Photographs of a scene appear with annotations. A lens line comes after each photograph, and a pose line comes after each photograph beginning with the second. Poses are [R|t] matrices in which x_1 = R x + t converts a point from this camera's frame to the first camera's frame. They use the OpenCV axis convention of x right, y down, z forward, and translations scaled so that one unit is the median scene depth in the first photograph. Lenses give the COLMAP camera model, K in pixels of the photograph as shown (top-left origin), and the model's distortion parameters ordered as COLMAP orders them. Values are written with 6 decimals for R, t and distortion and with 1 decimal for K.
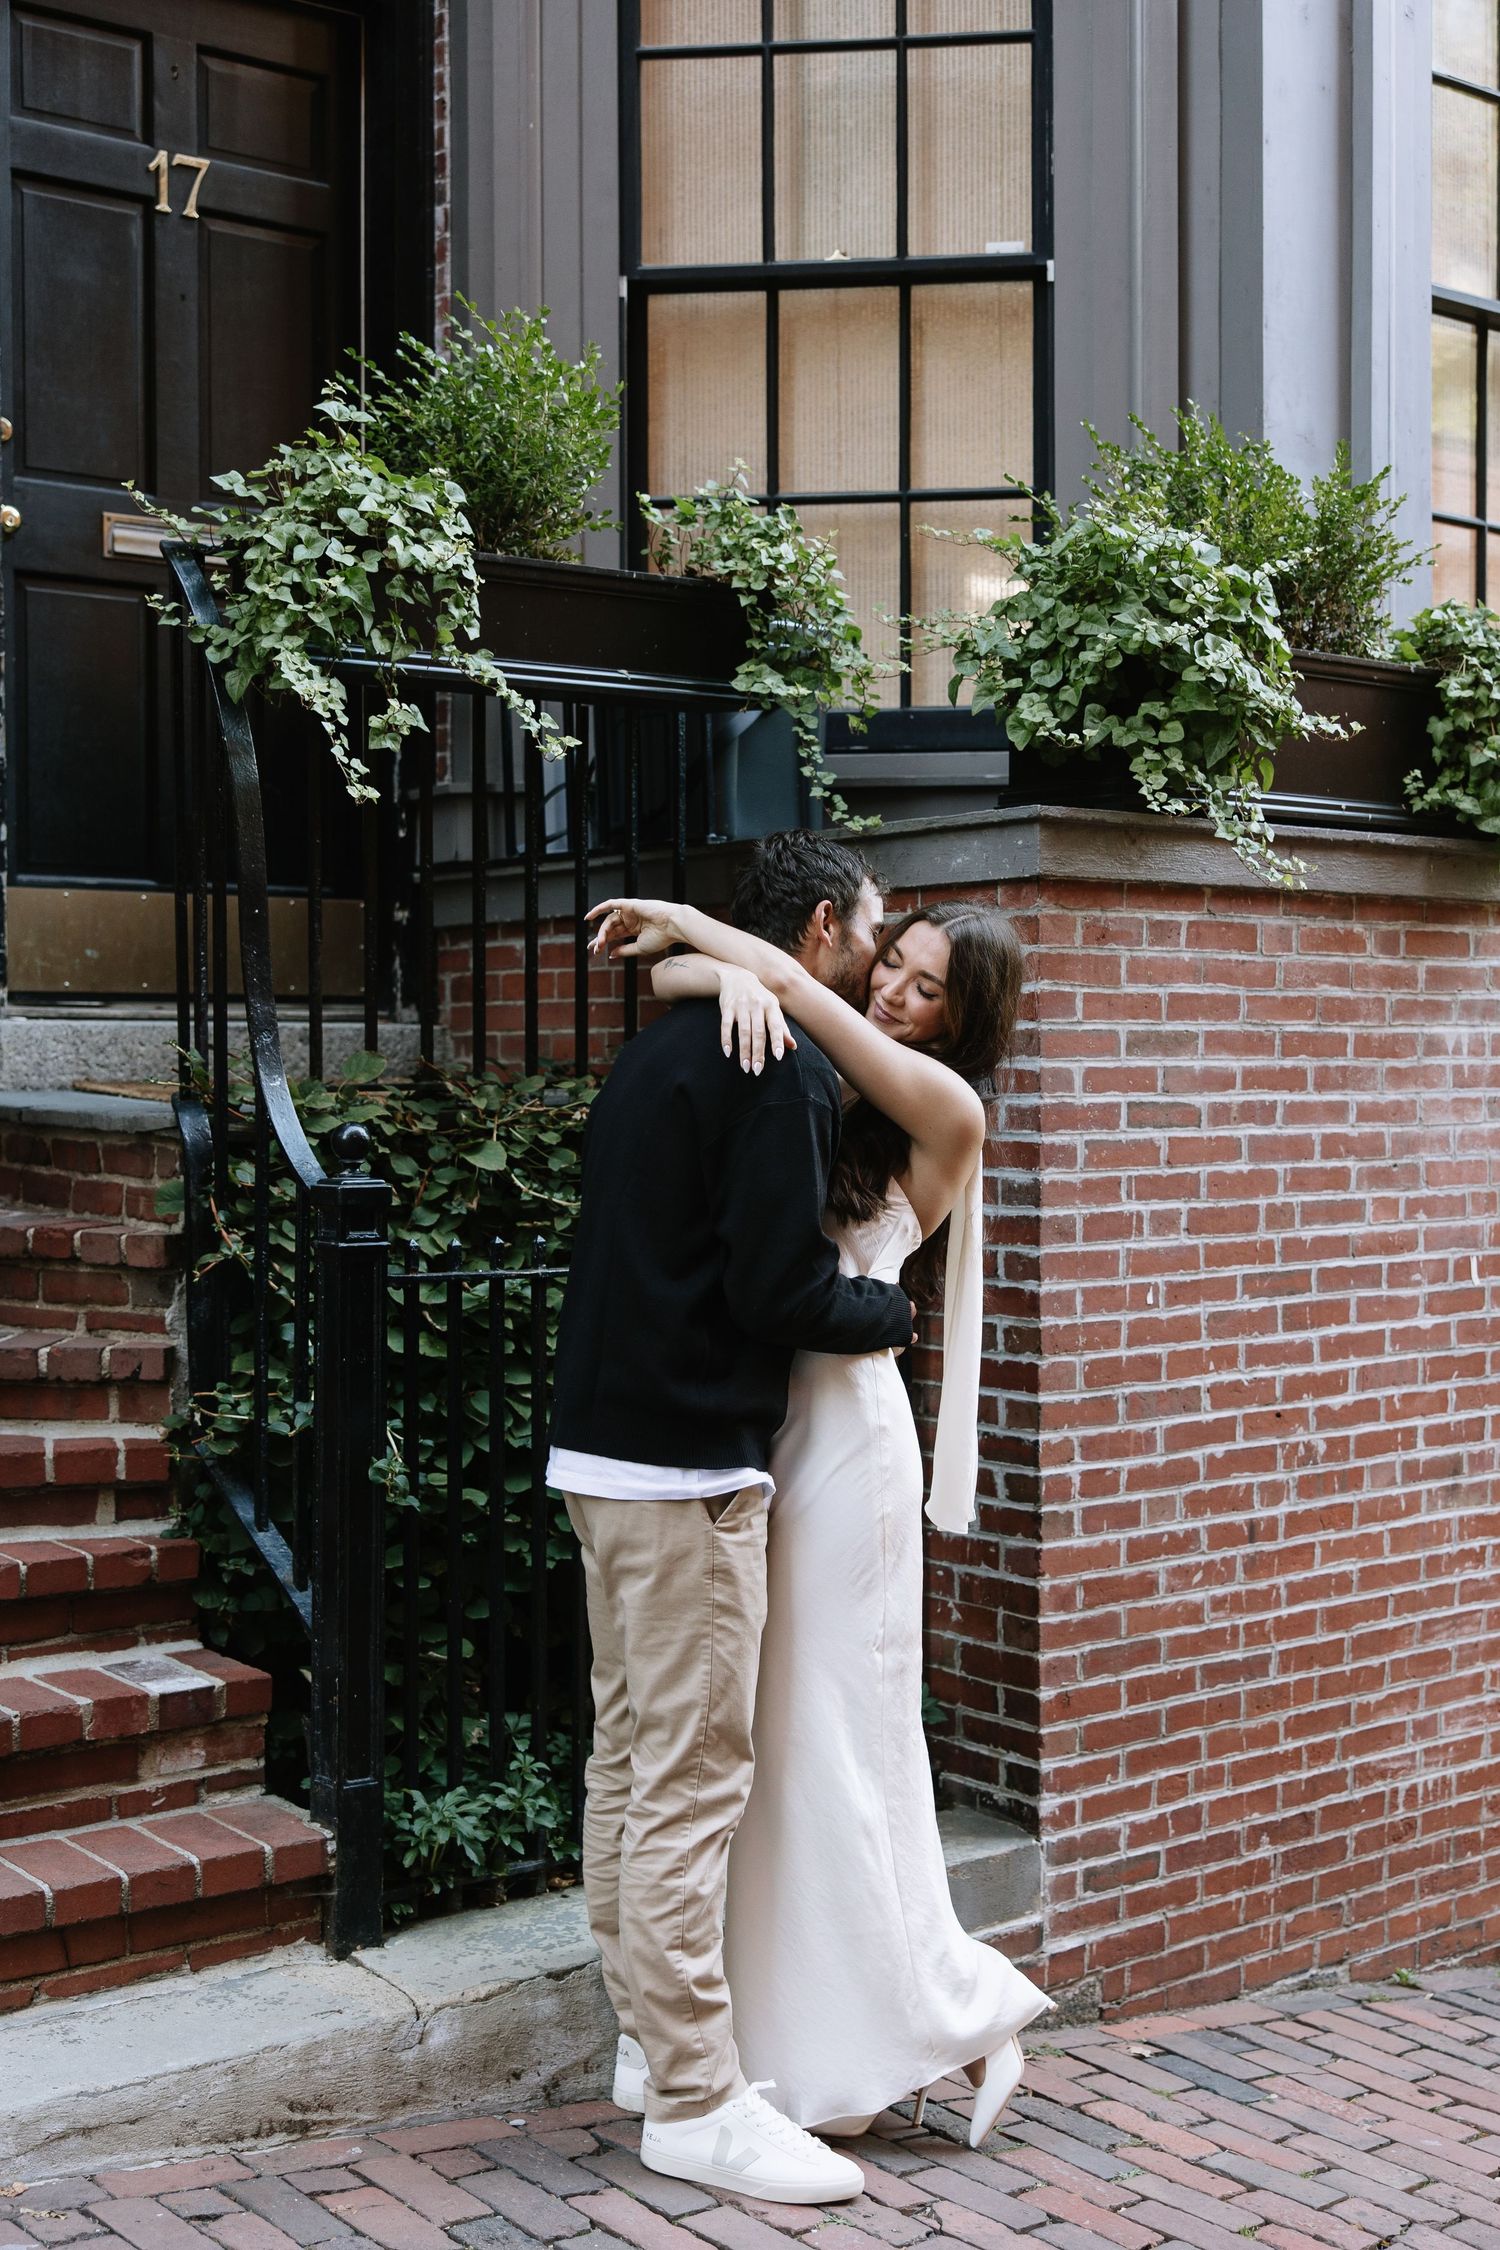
lens RADIAL K [[2681.0, 0, 748.3], [0, 2681.0, 1162.5], [0, 0, 1]] dist [-0.012330, -0.003438]
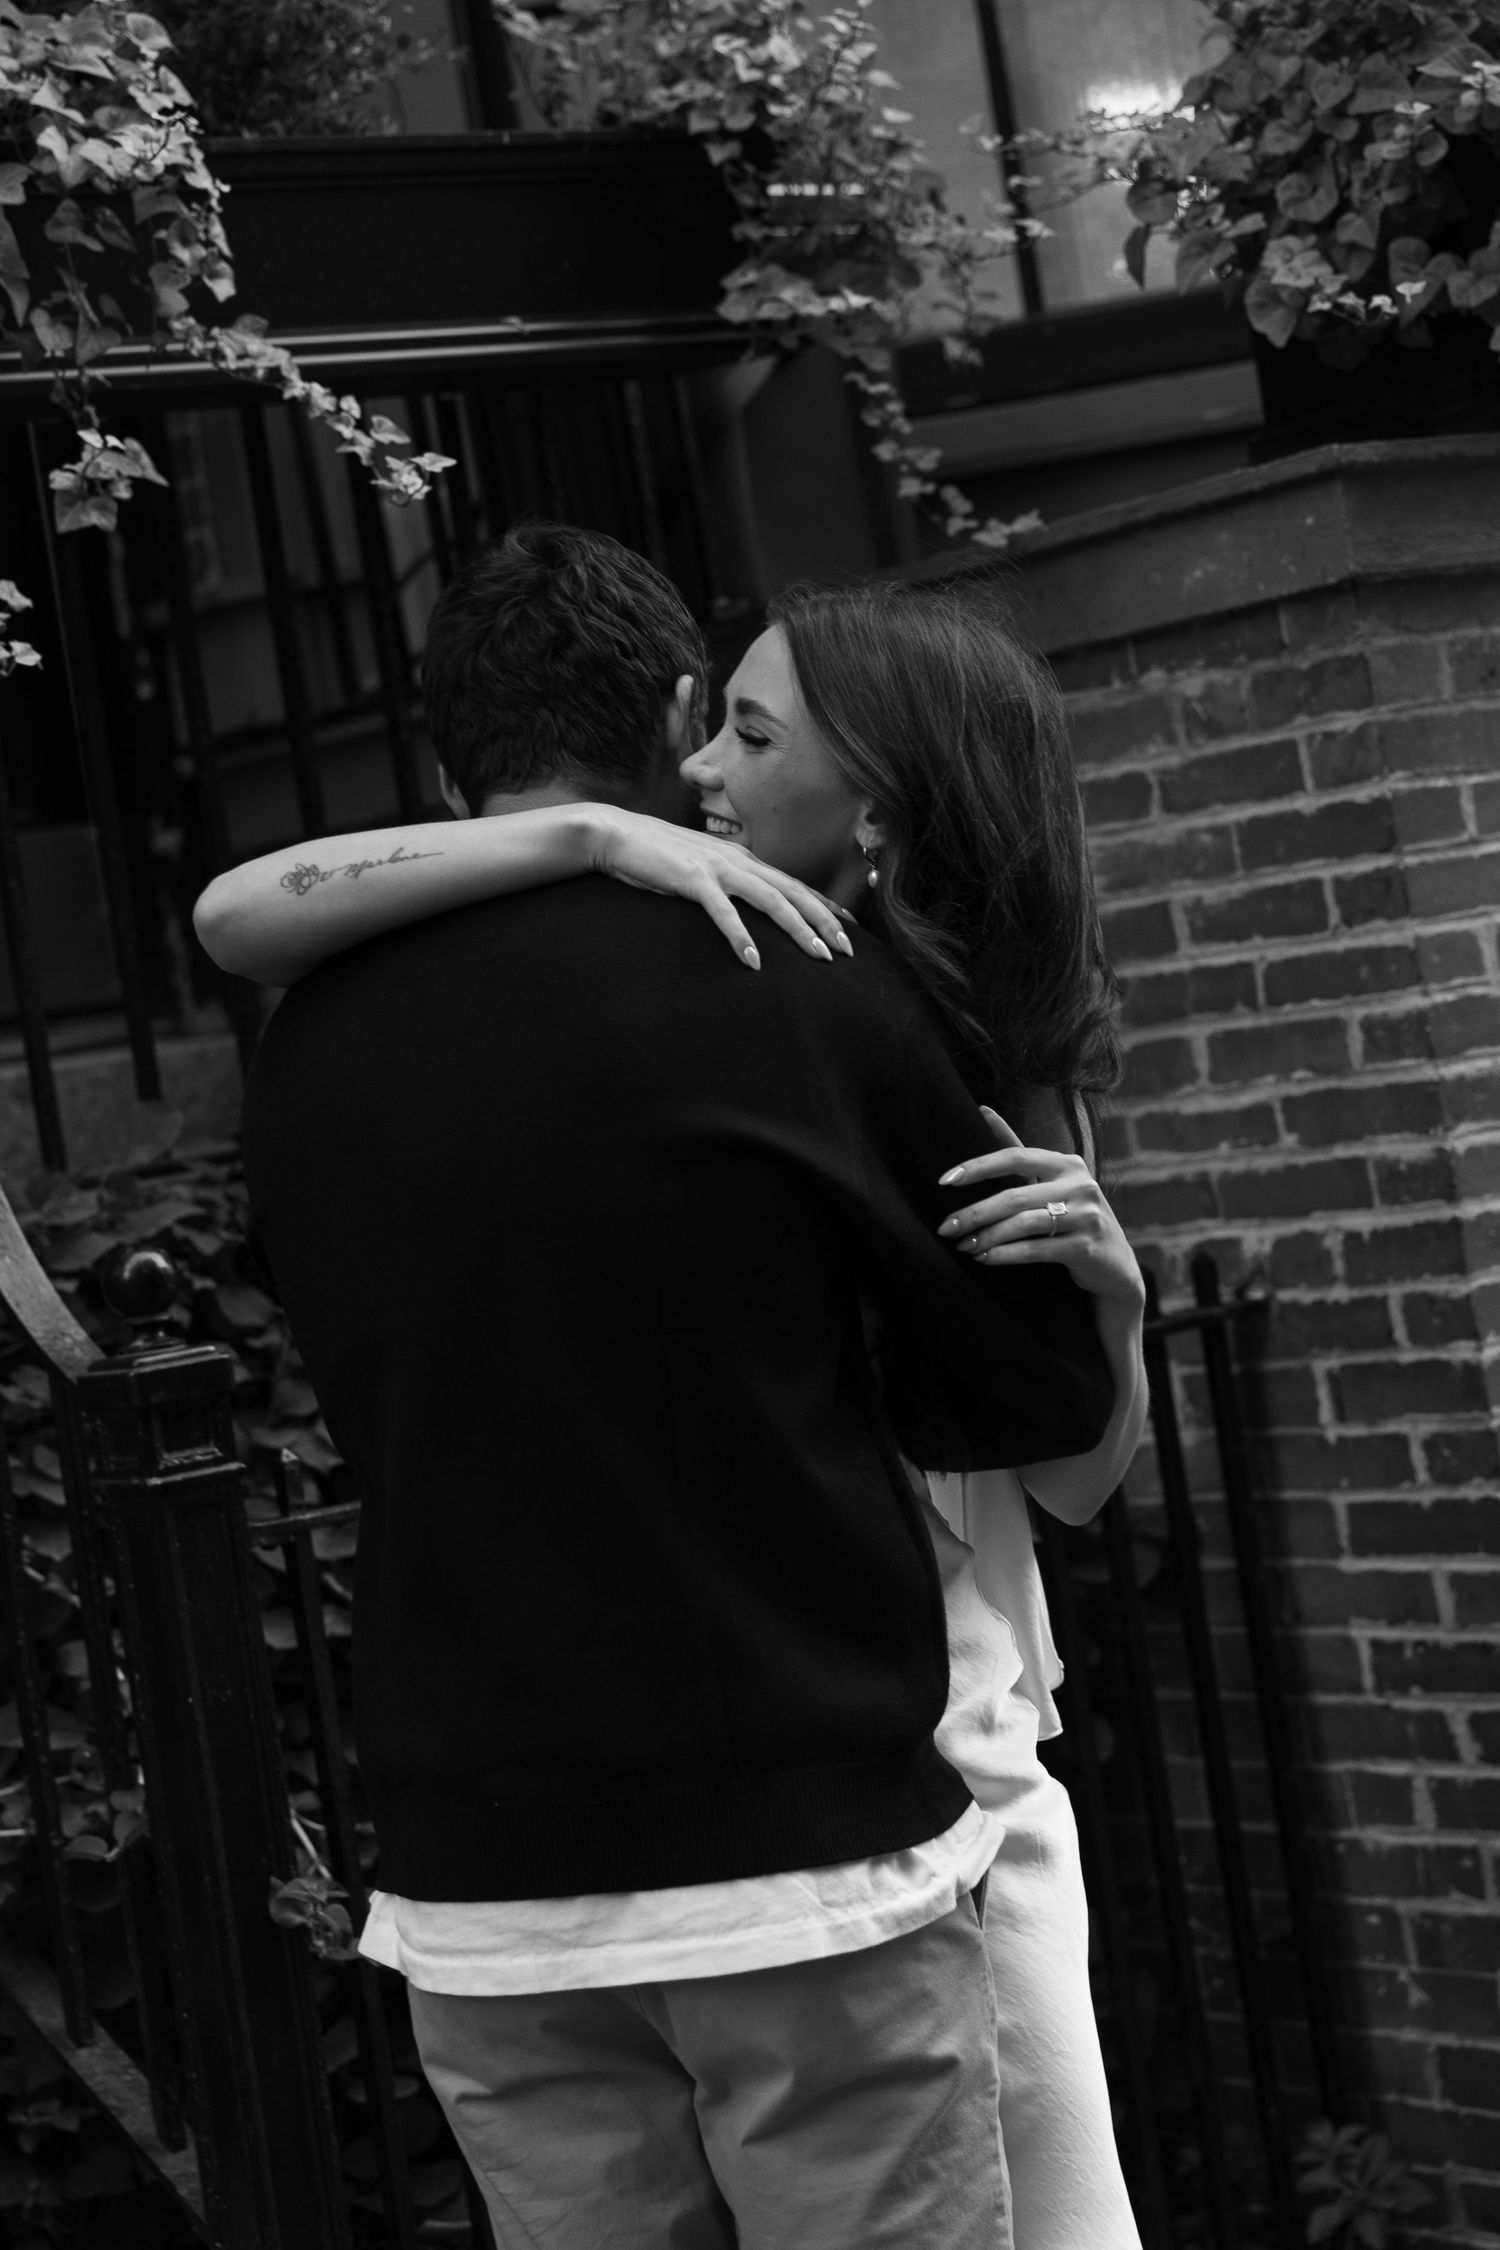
lens RADIAL K [[4567.8, 0, 750.0], [0, 4567.8, 1125.0], [0, 0, 1]] dist [-0.027601, 0.297478]
pose [[0.988242, -0.152553, -0.010274, -0.015776], [0.152393, 0.988208, -0.014873, -0.005582], [0.012422, 0.013132, 0.999837, 0.103906]]
